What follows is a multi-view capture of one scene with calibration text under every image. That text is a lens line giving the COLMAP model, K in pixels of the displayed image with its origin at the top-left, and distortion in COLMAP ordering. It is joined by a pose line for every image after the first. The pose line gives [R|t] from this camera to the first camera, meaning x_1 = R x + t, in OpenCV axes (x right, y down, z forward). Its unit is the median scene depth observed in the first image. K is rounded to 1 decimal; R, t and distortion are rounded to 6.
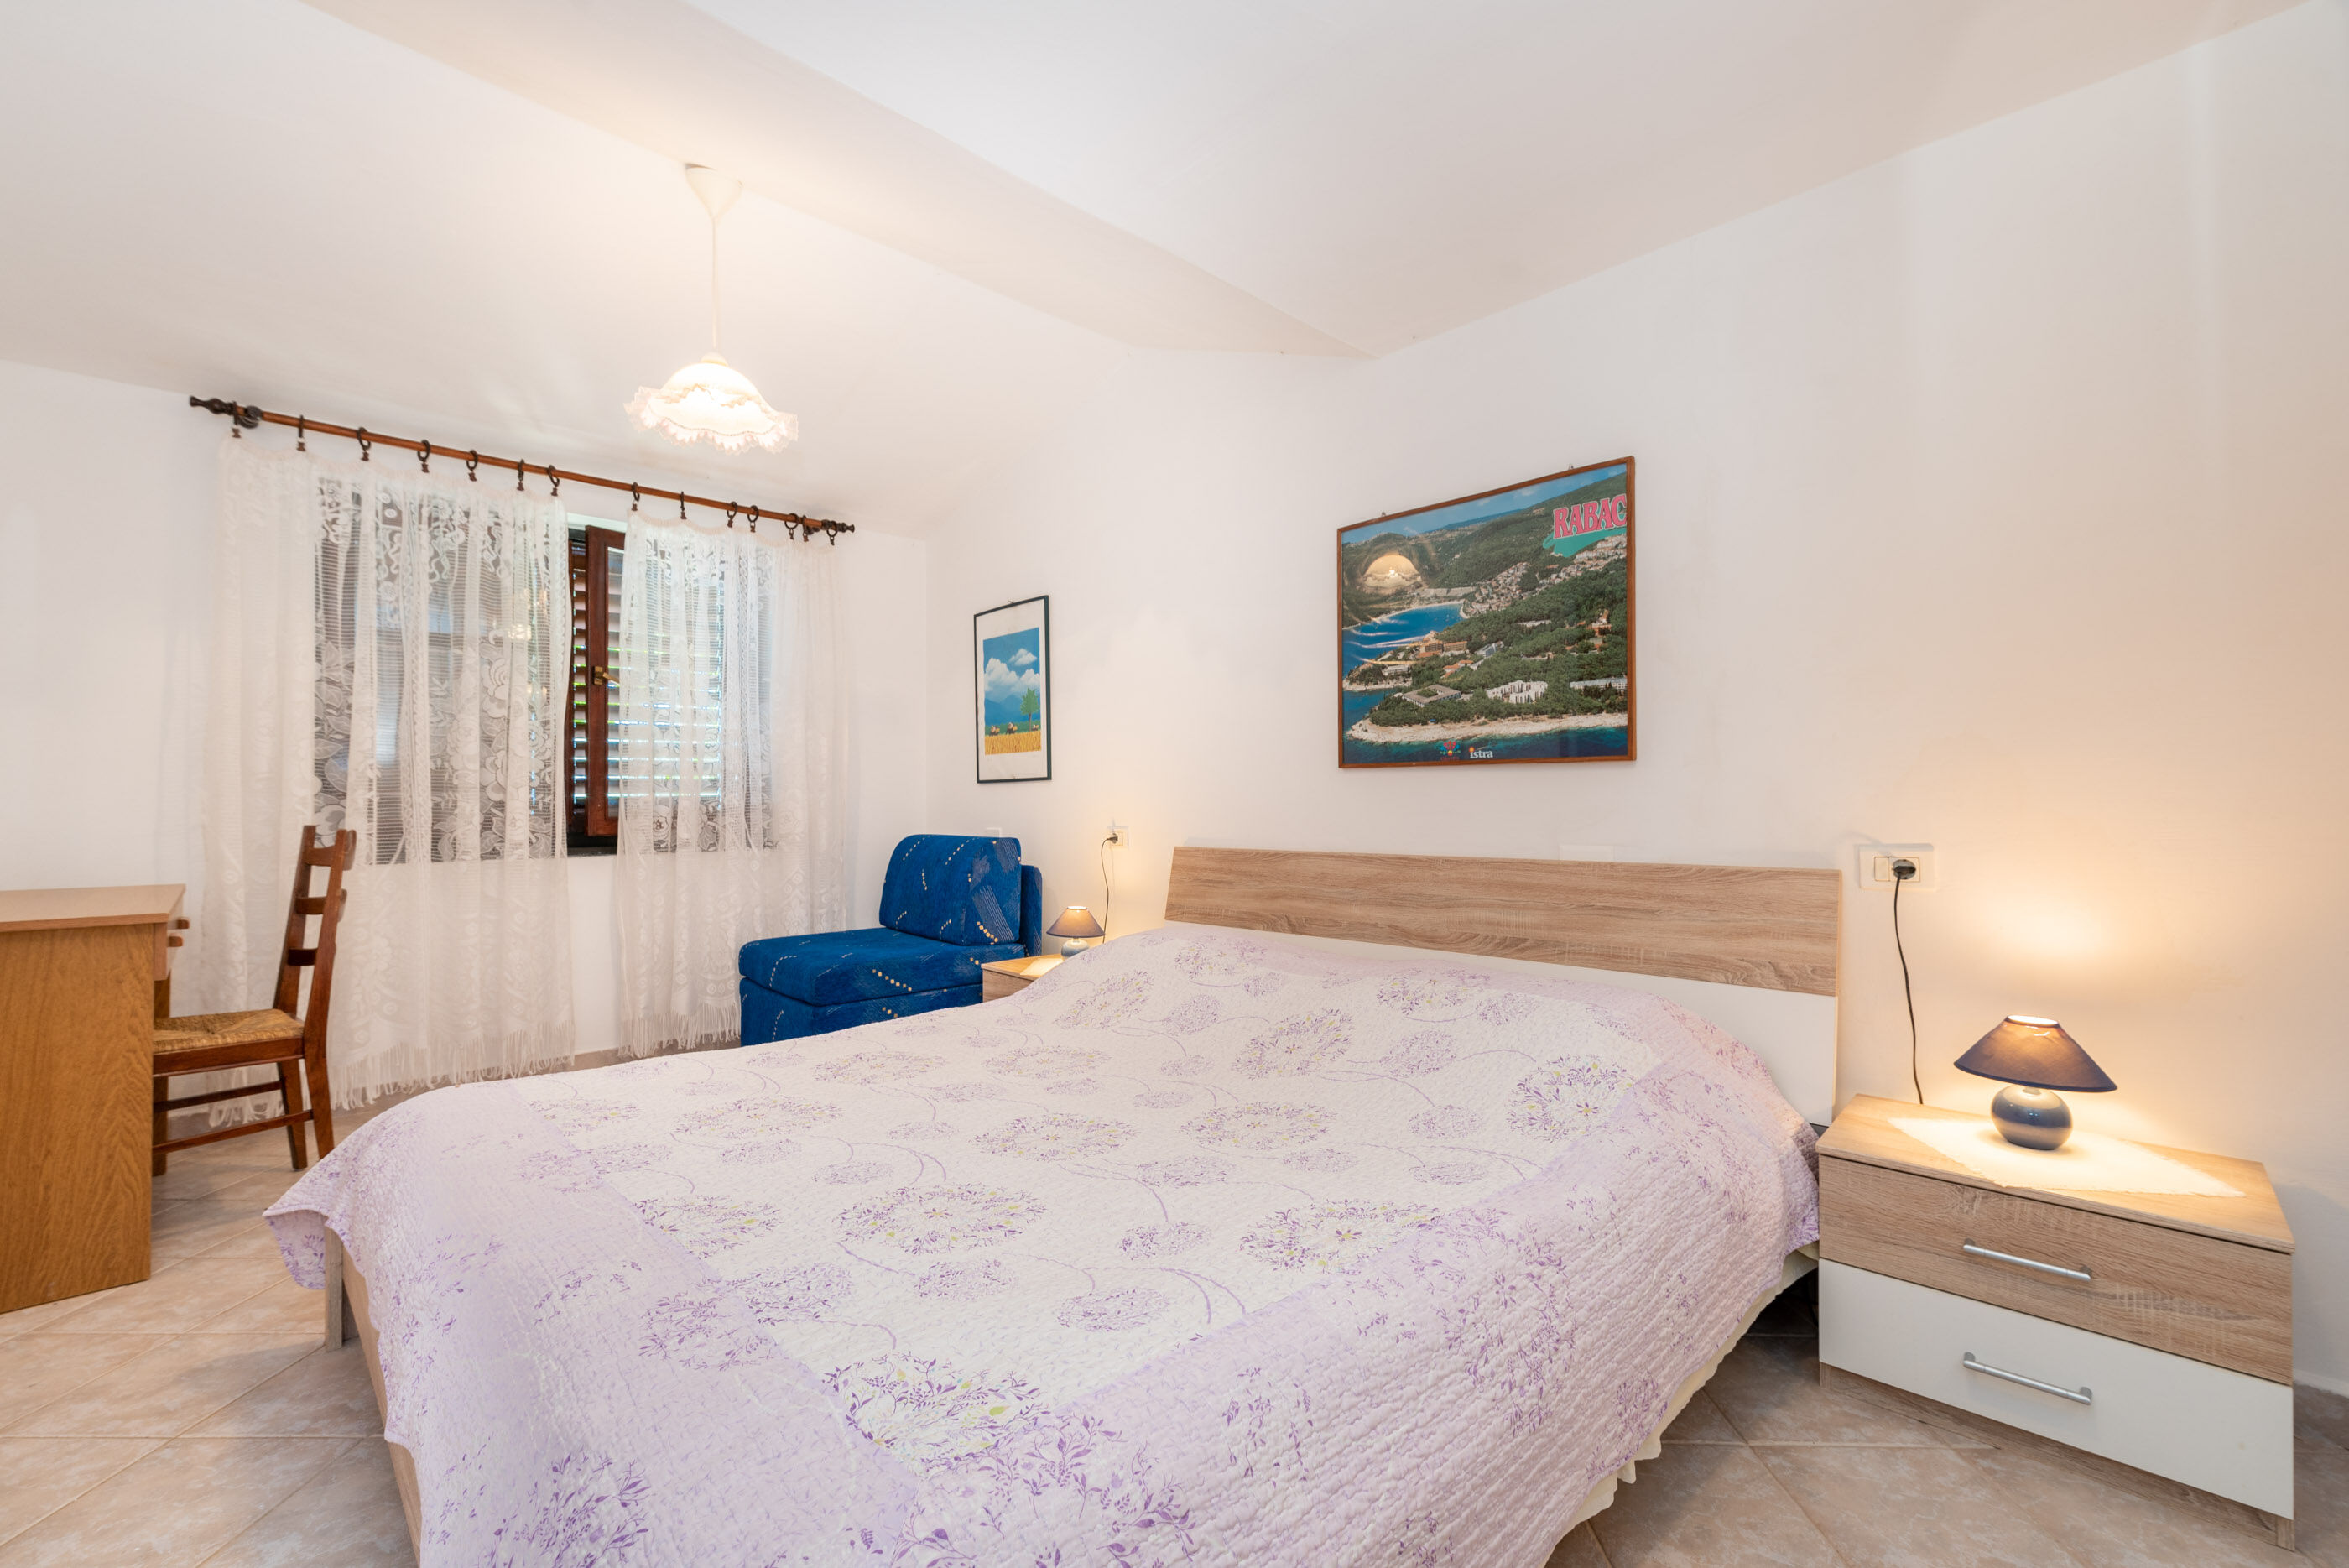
lens RADIAL K [[996.7, 0, 1174.5], [0, 996.7, 784.0], [0, 0, 1]] dist [0.016142, -0.000076]
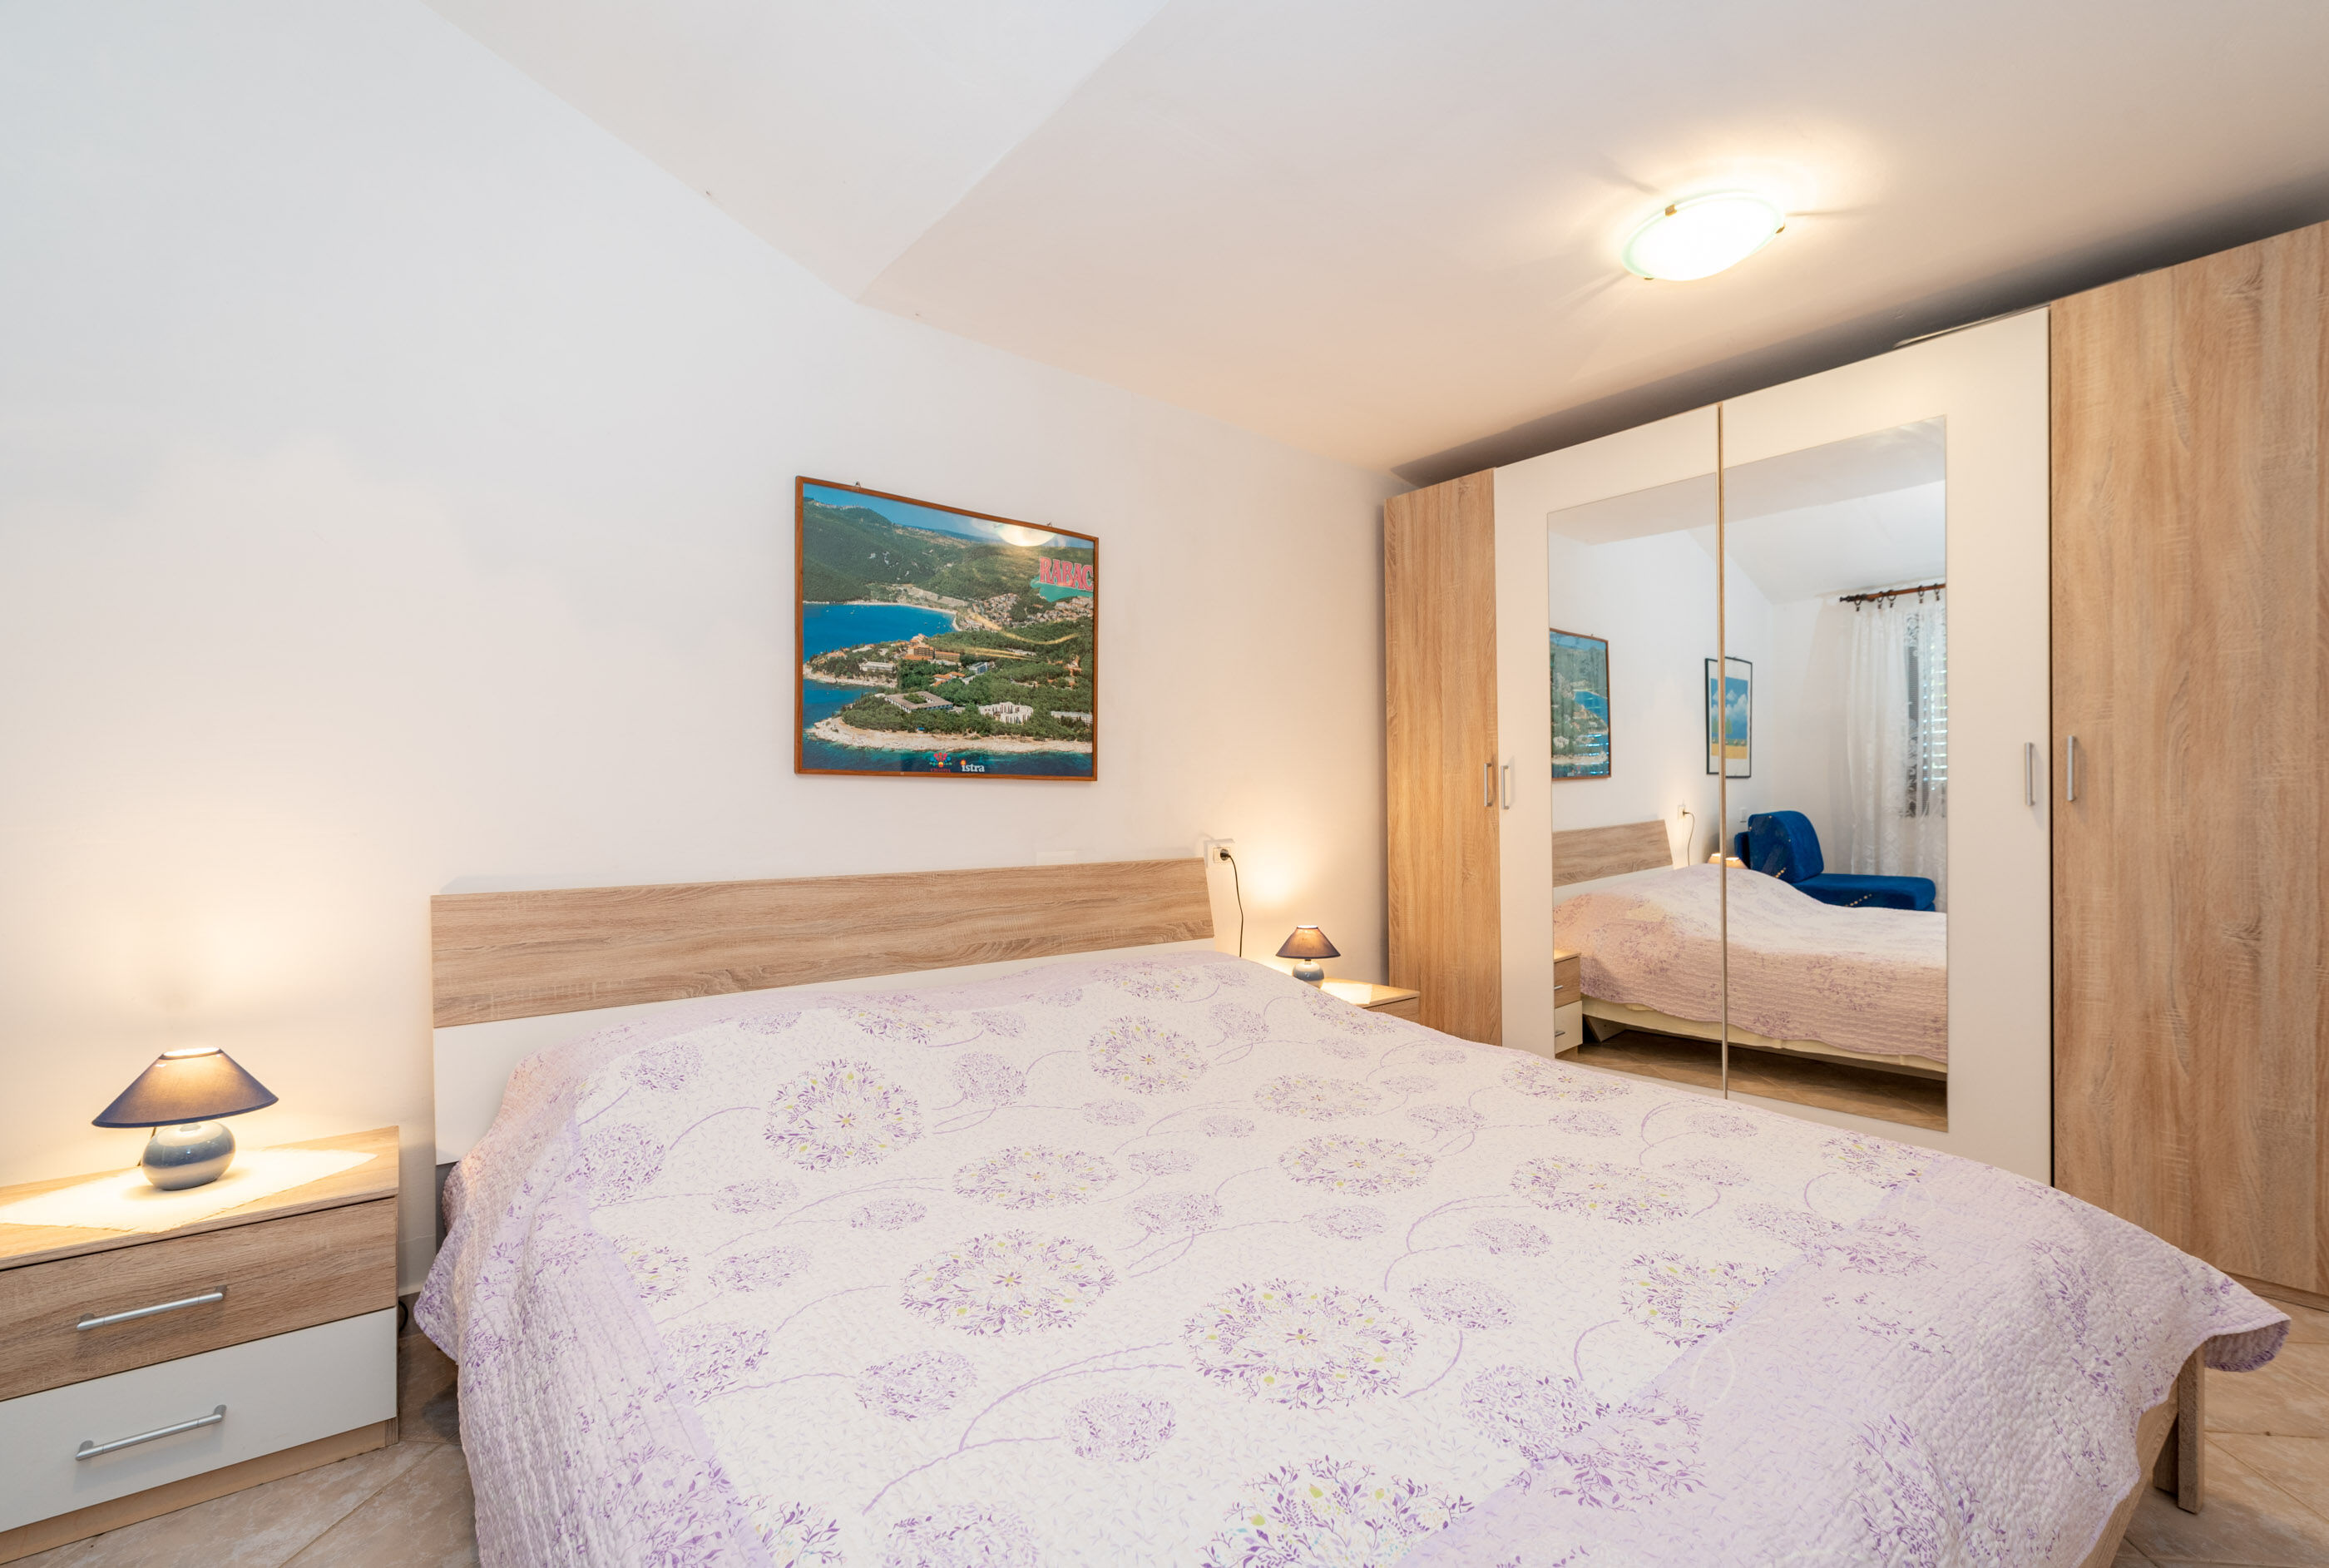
lens RADIAL K [[1016.1, 0, 1168.6], [0, 1016.1, 813.6], [0, 0, 1]] dist [-0.001230, -0.000168]
pose [[0.080921, 0.001894, 0.996719, -0.725637], [-0.013655, 0.999906, -0.000791, 0.015124], [-0.996627, -0.013546, 0.080940, 0.729990]]
